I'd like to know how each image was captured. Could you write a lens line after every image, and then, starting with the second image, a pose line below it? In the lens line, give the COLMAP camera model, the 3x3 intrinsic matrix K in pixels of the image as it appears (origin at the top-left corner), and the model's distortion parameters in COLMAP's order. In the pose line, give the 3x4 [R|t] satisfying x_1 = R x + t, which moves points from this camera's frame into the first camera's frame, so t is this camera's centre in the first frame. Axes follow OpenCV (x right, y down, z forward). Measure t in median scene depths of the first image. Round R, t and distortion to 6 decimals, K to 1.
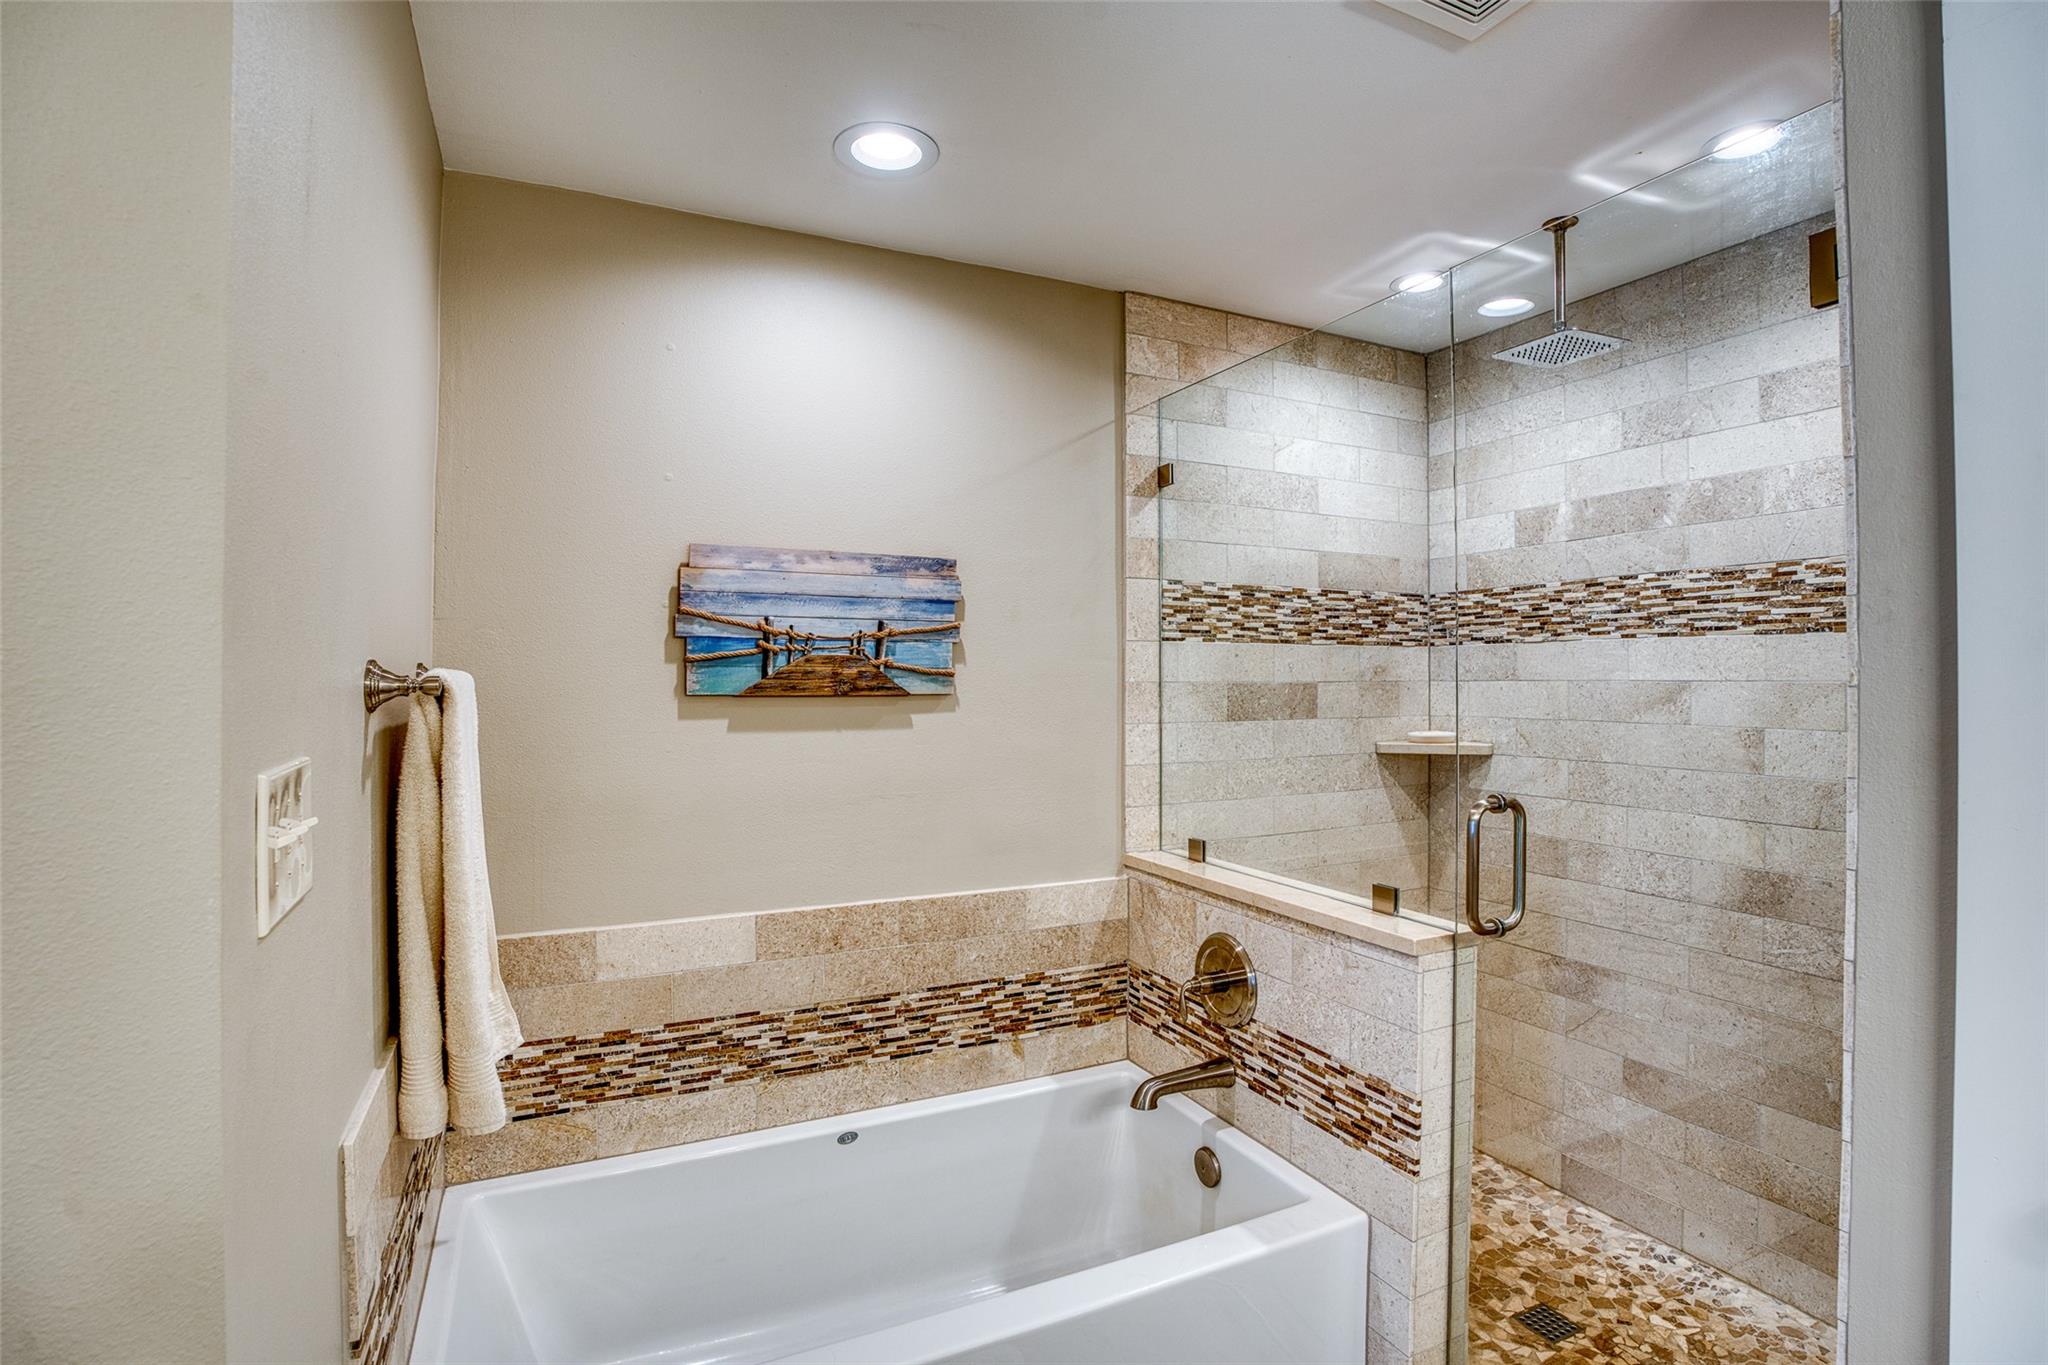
lens RADIAL K [[953.2, 0, 1044.2], [0, 953.2, 670.2], [0, 0, 1]] dist [-0.062250, 0.015046]
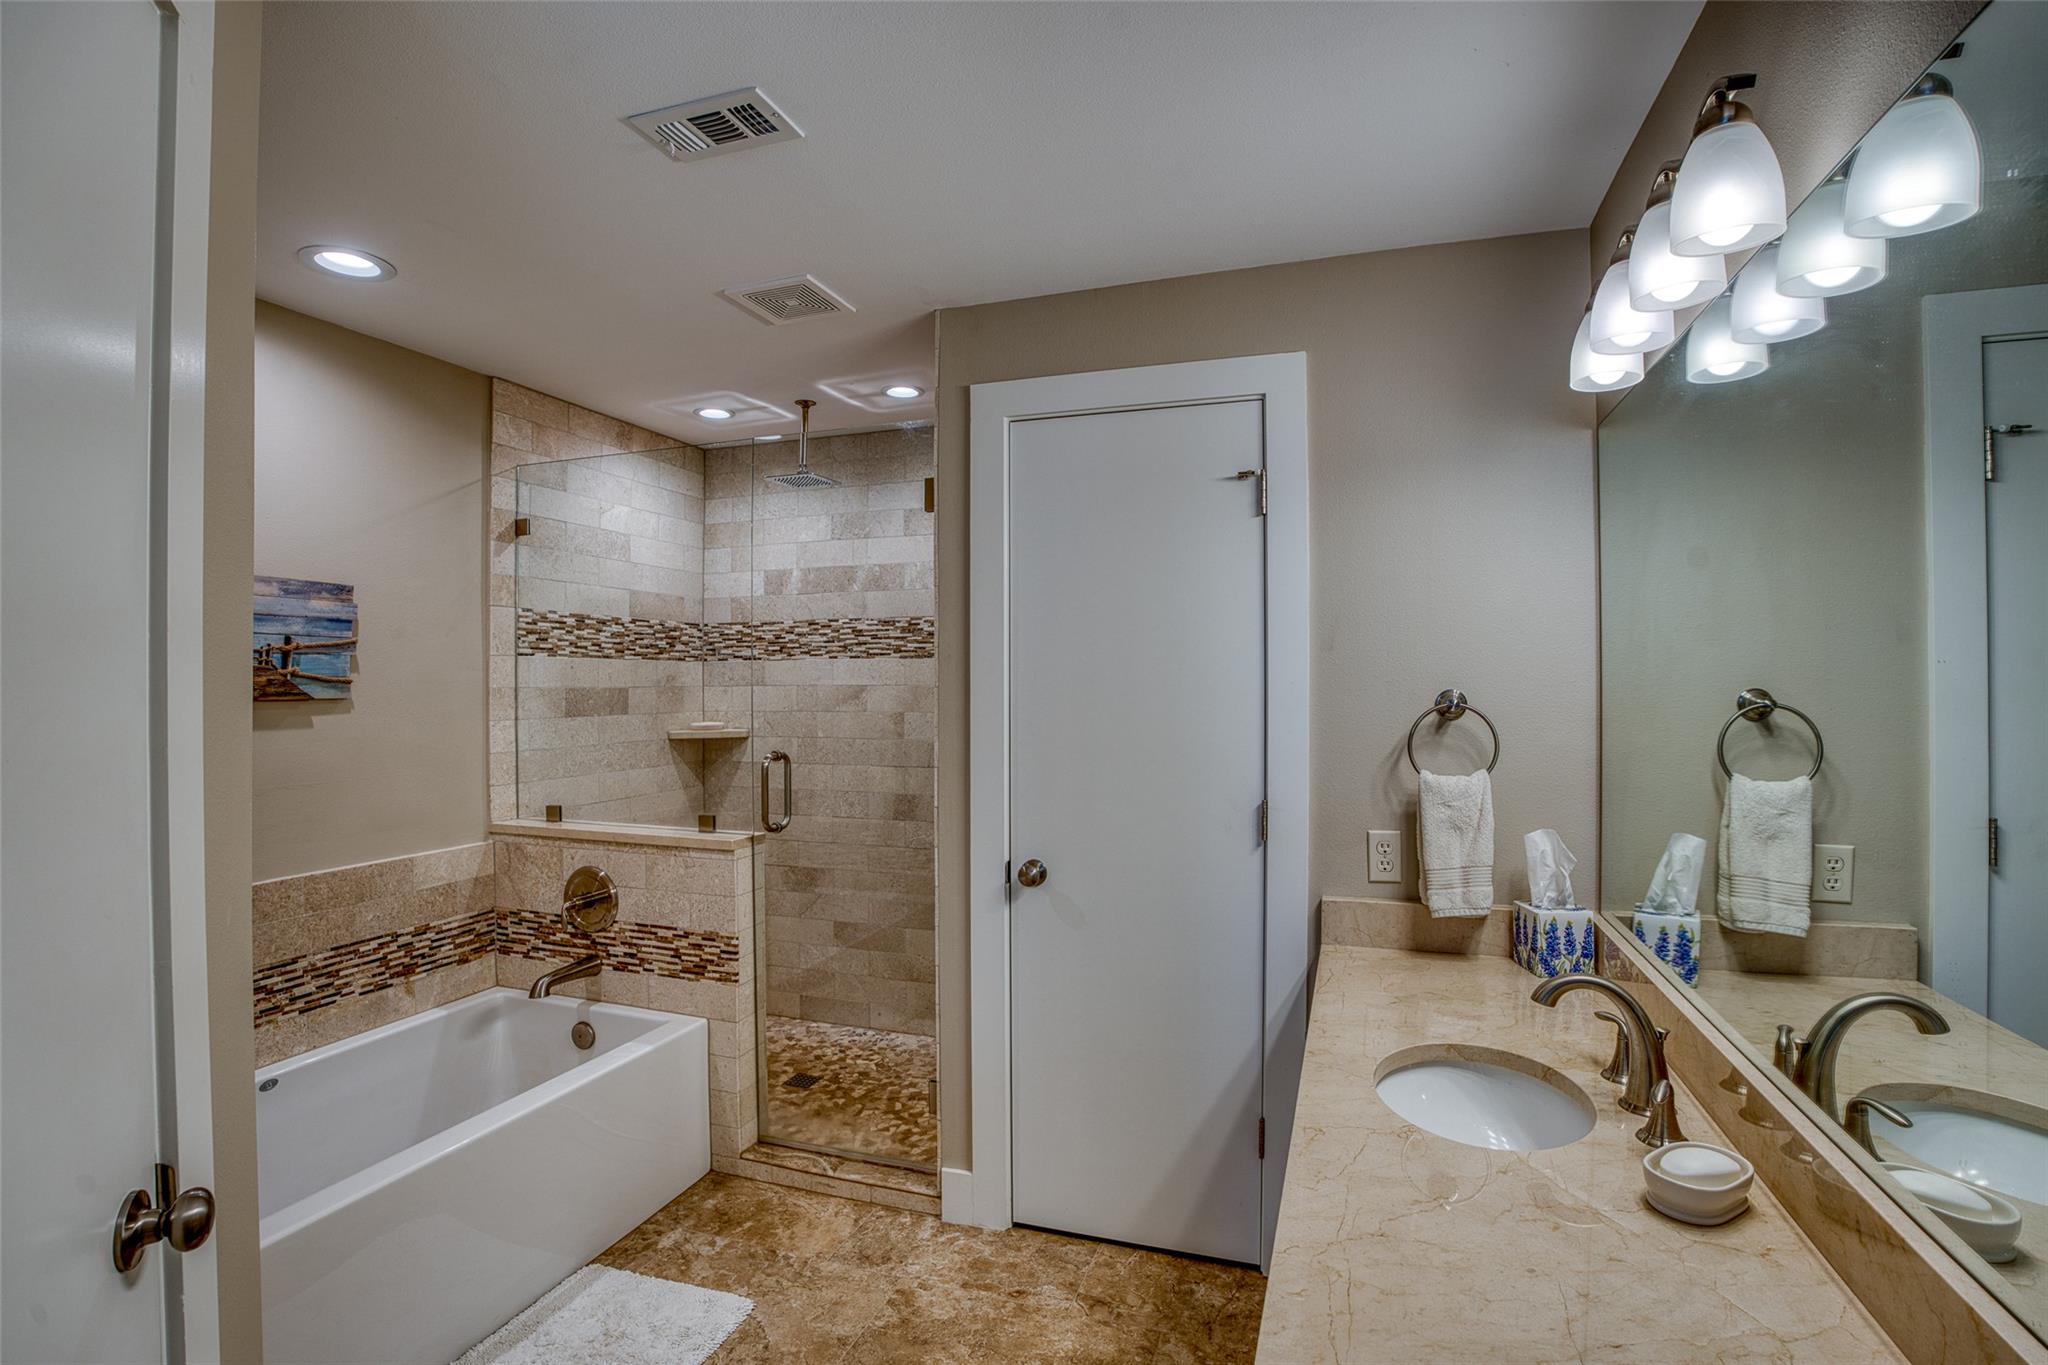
lens RADIAL K [[953.2, 0, 1043.4], [0, 953.2, 678.6], [0, 0, 1]] dist [-0.062250, 0.015046]
pose [[0.689960, 0.000602, 0.723847, -0.329264], [-0.001837, 0.999998, 0.000920, -0.002377], [-0.723845, -0.001964, 0.689960, -0.417561]]
